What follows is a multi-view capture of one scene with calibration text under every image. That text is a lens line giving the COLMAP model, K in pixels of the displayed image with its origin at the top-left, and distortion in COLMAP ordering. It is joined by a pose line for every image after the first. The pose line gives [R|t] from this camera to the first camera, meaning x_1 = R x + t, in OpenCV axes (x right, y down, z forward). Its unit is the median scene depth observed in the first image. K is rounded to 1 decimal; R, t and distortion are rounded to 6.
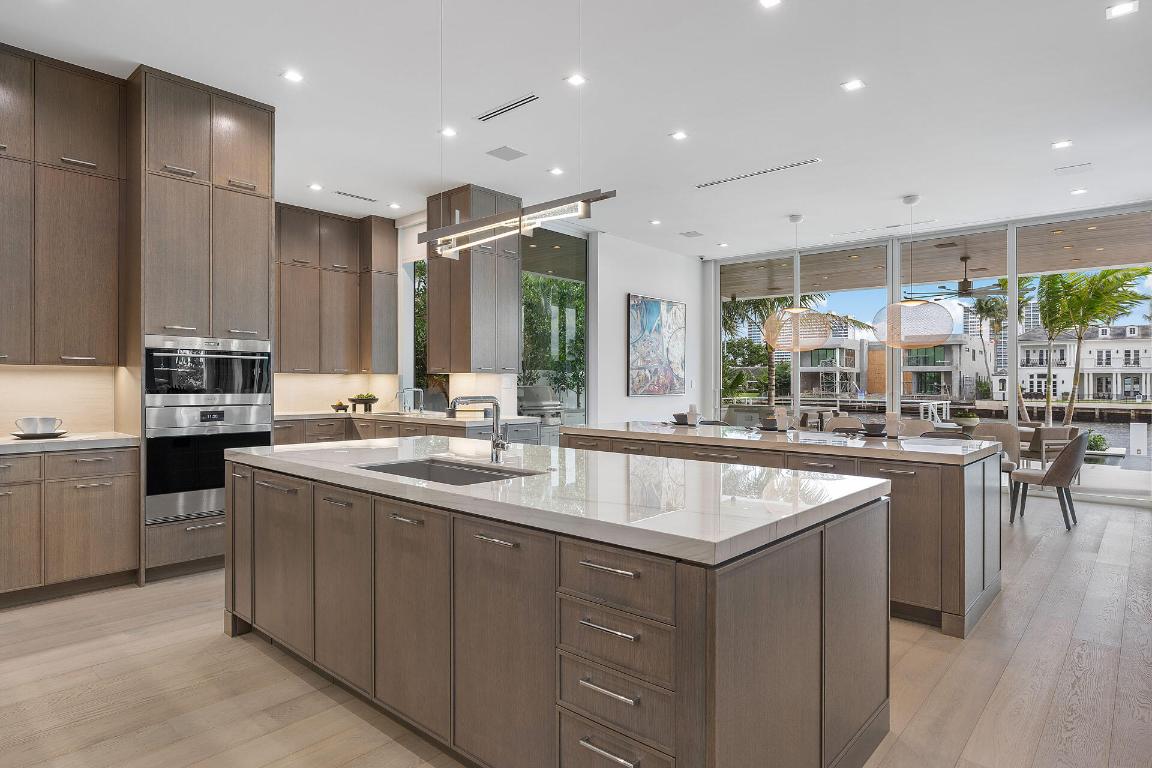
lens RADIAL K [[643.6, 0, 592.7], [0, 643.6, 389.8], [0, 0, 1]] dist [-0.002050, 0.000060]
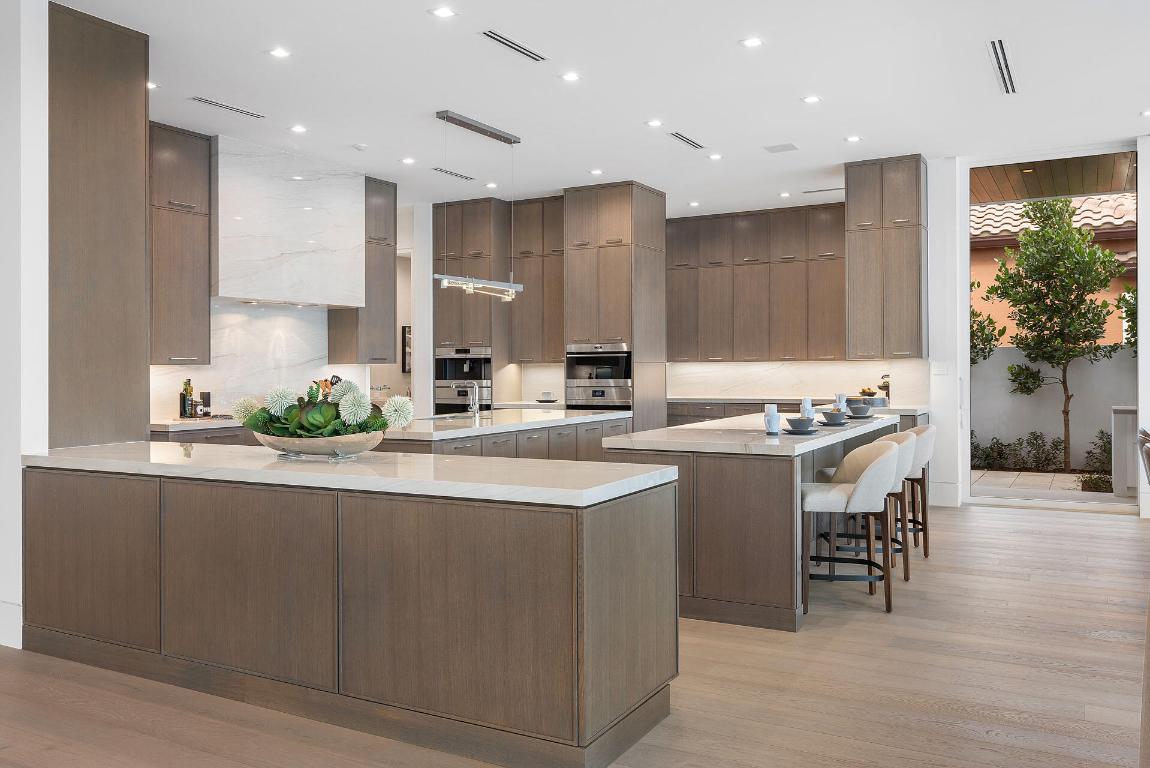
lens RADIAL K [[929.0, 0, 575.0], [0, 929.0, 384.0], [0, 0, 1]] dist [-0.004148, -0.000589]
pose [[0.197952, 0.010575, -0.980155, 1.646612], [0.000033, 0.999942, 0.010795, -0.006567], [0.980212, -0.002169, 0.197940, 0.496228]]
